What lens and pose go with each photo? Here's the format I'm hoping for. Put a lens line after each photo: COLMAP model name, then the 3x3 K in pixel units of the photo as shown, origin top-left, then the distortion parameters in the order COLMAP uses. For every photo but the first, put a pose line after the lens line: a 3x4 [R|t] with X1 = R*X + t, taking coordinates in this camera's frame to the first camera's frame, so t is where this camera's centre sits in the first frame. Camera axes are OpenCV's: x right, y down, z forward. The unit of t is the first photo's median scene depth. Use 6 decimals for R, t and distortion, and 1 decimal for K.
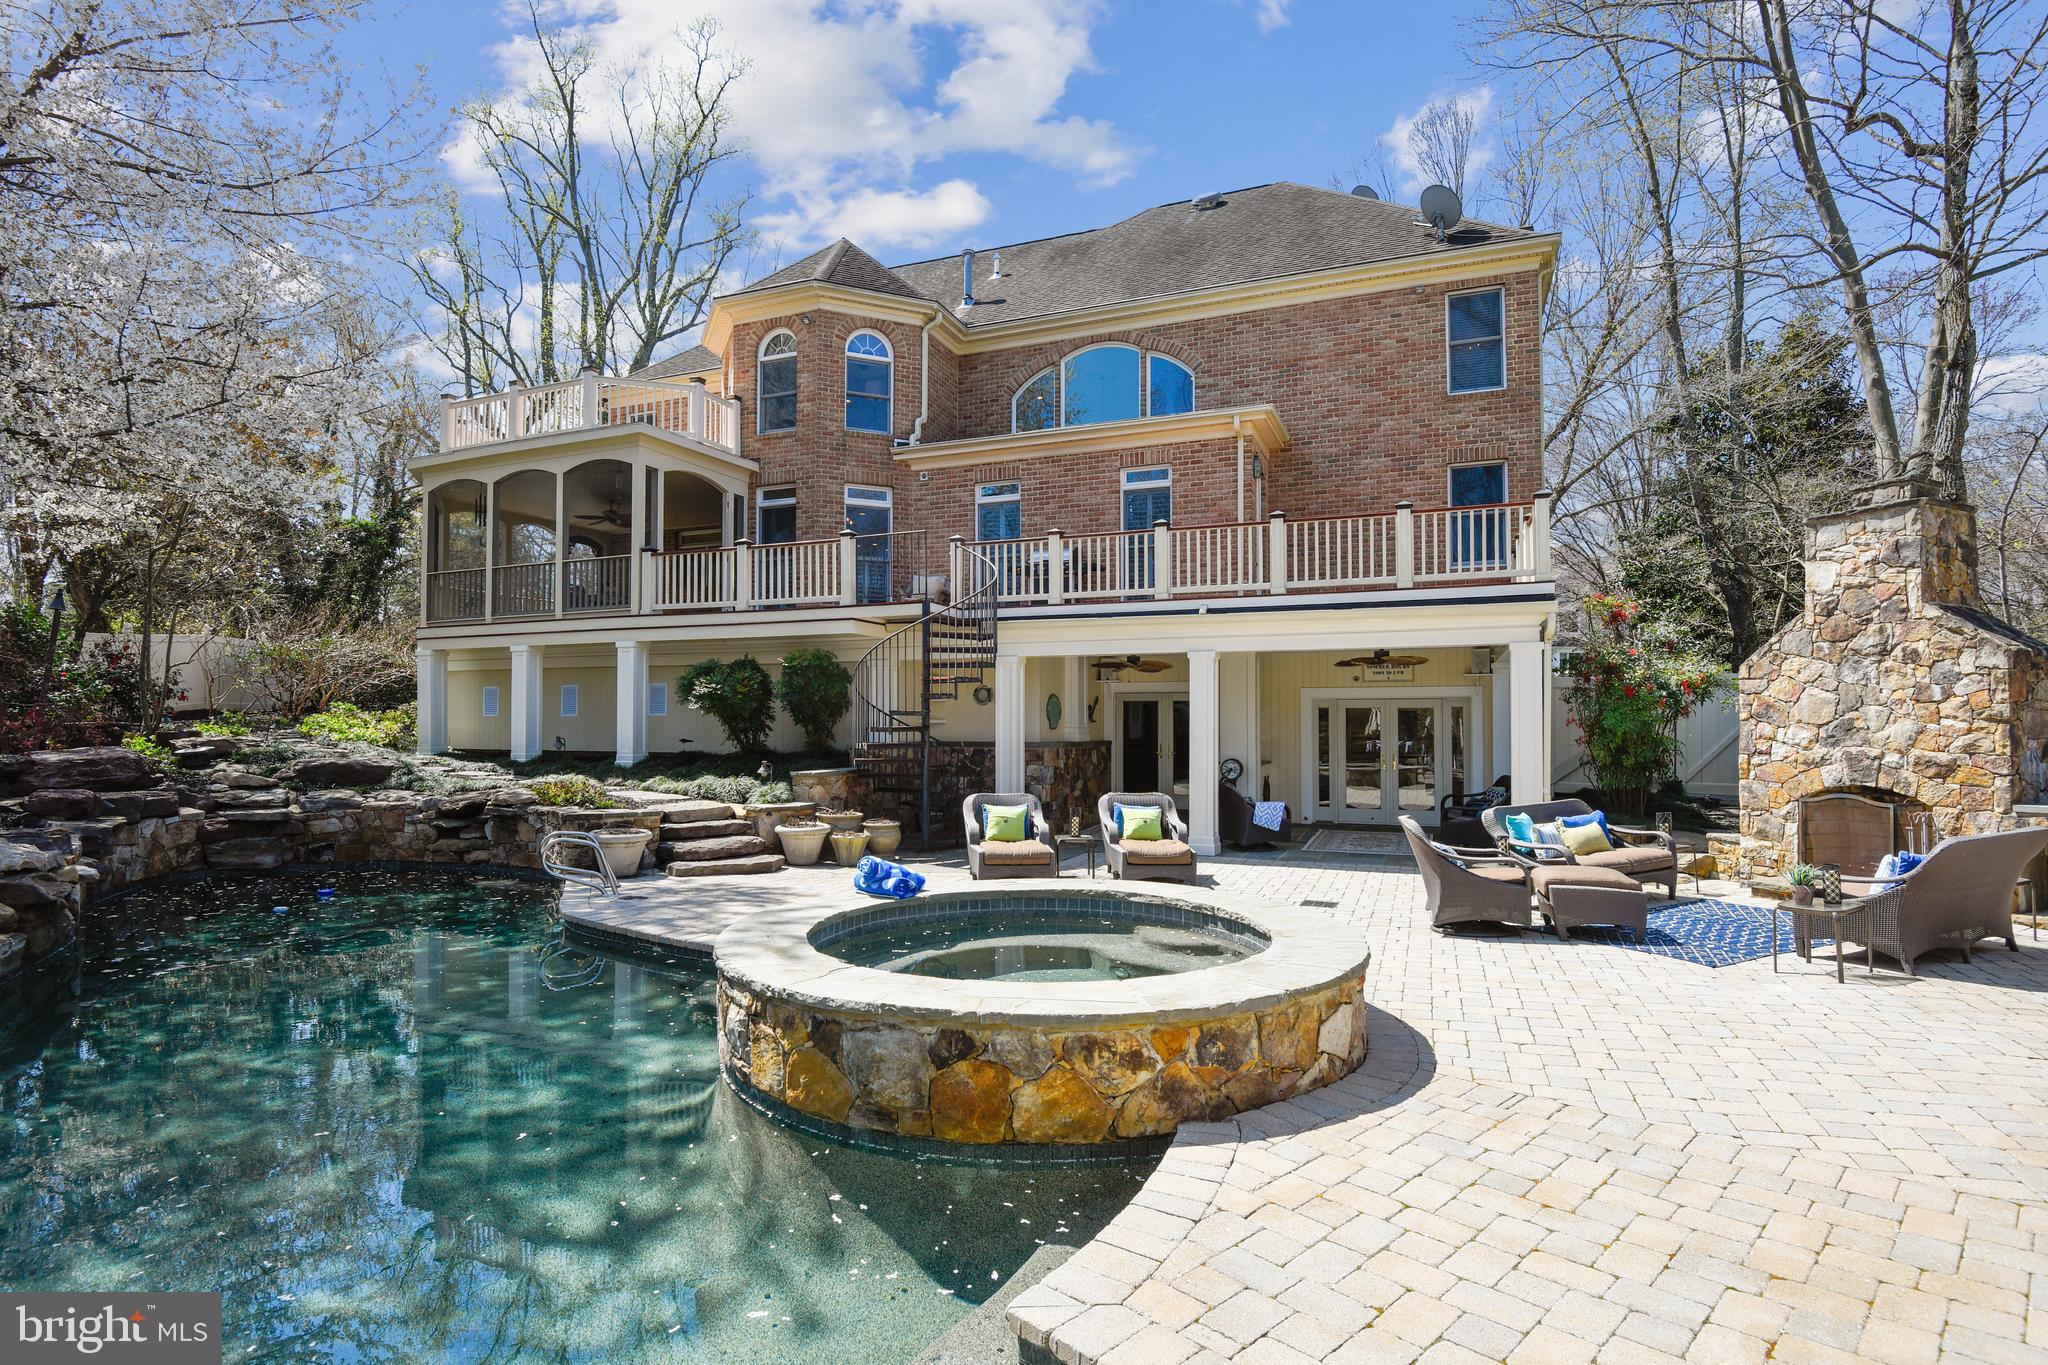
lens RADIAL K [[977.2, 0, 1078.2], [0, 977.2, 698.5], [0, 0, 1]] dist [-0.028798, -0.009263]
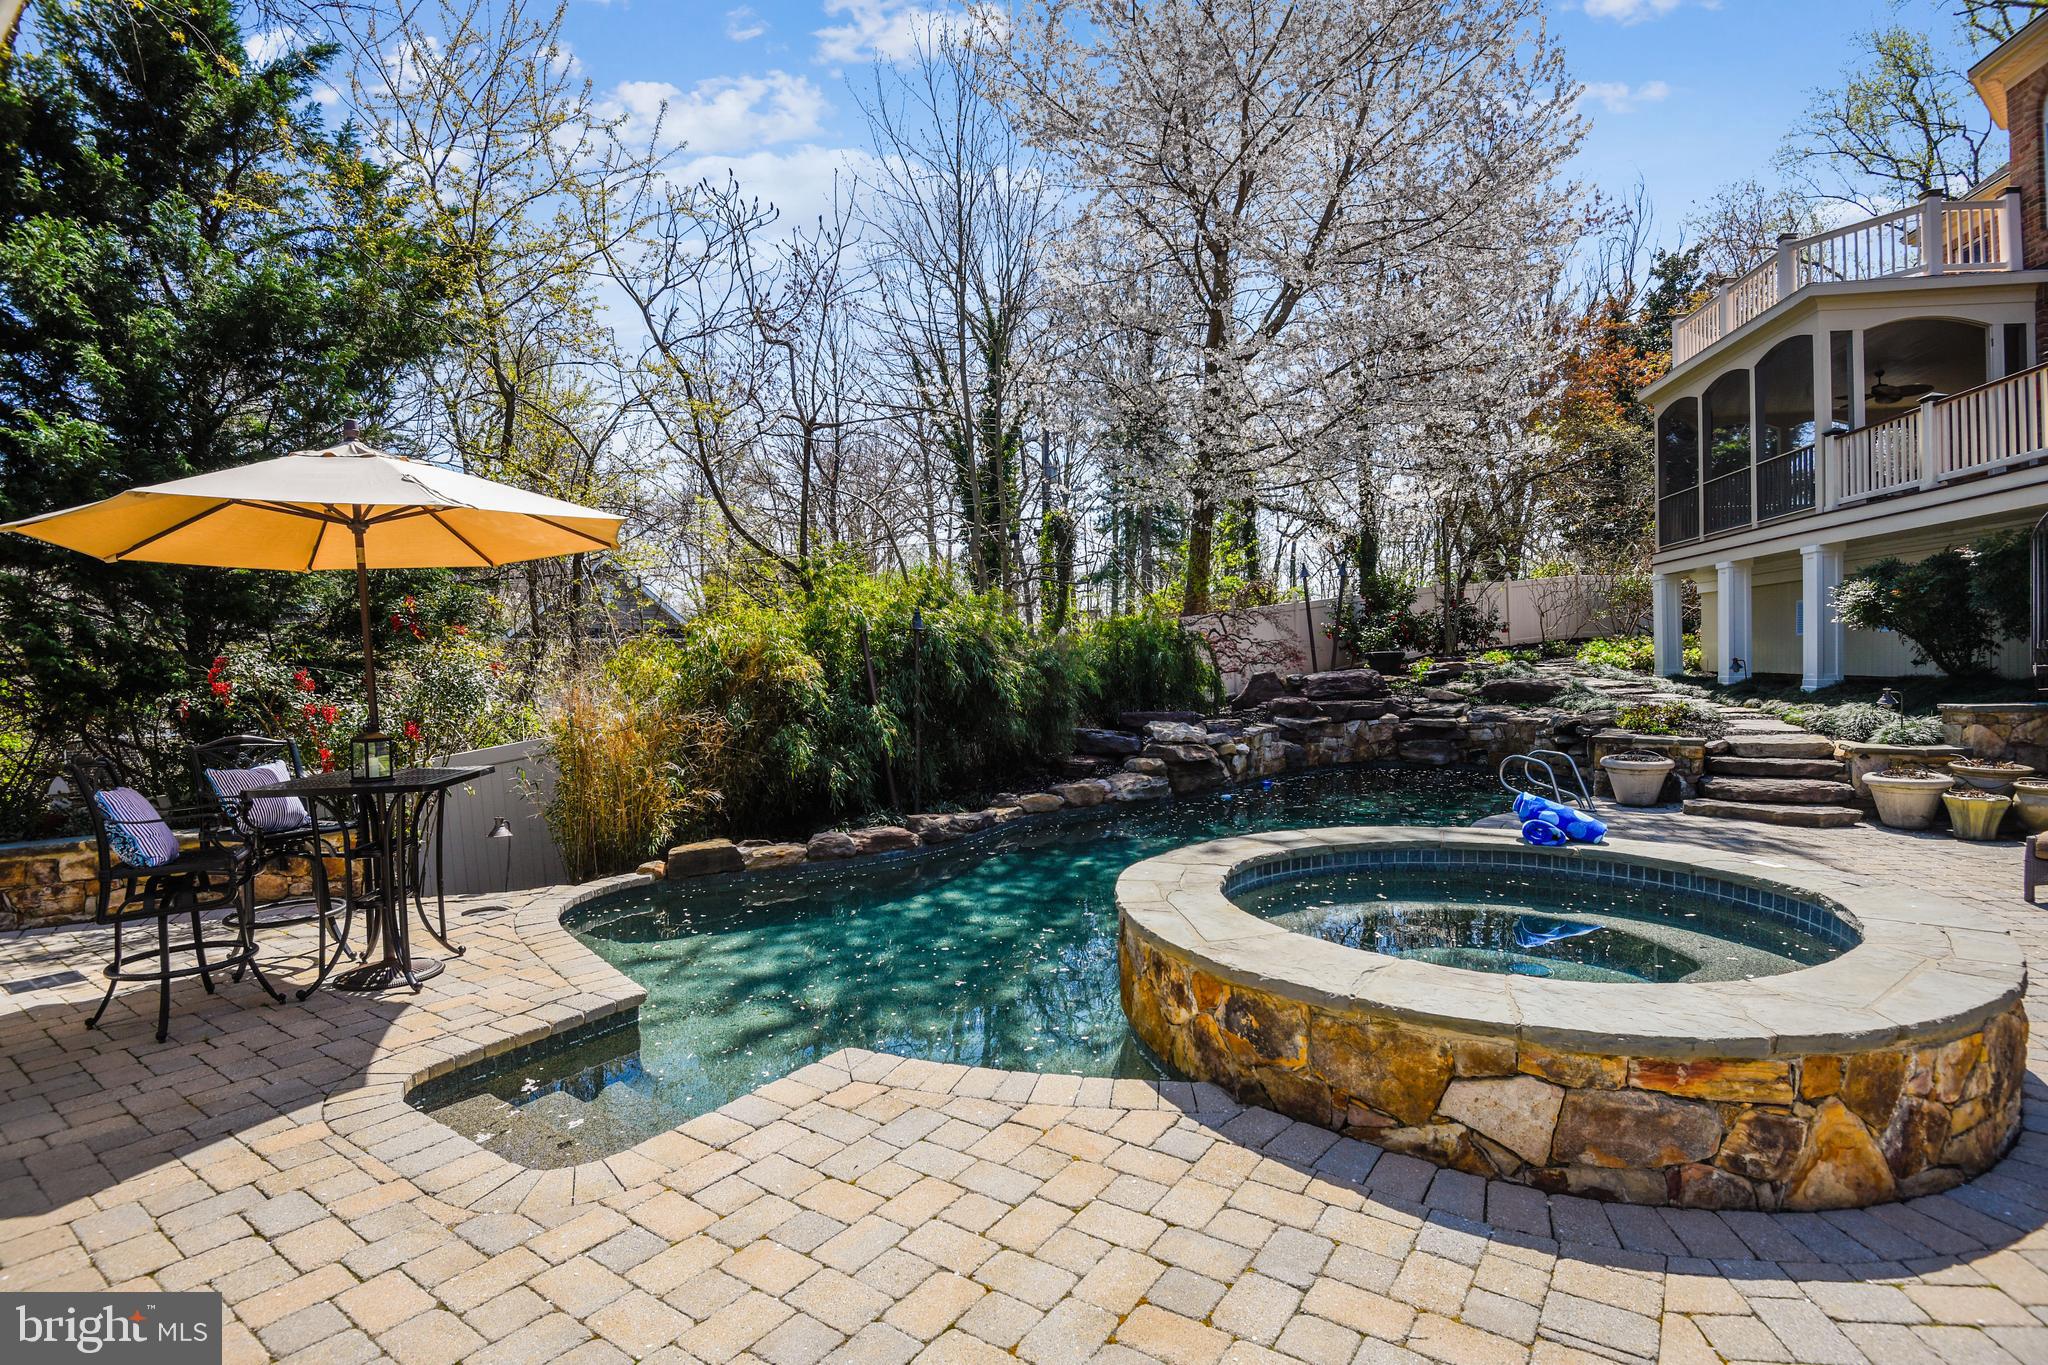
lens RADIAL K [[977.2, 0, 1031.2], [0, 977.2, 687.7], [0, 0, 1]] dist [-0.028798, -0.009263]
pose [[0.208924, 0.022518, -0.977673, 0.283820], [0.045038, 0.998452, 0.032622, 0.009303], [0.976894, -0.050848, 0.207587, 0.198262]]
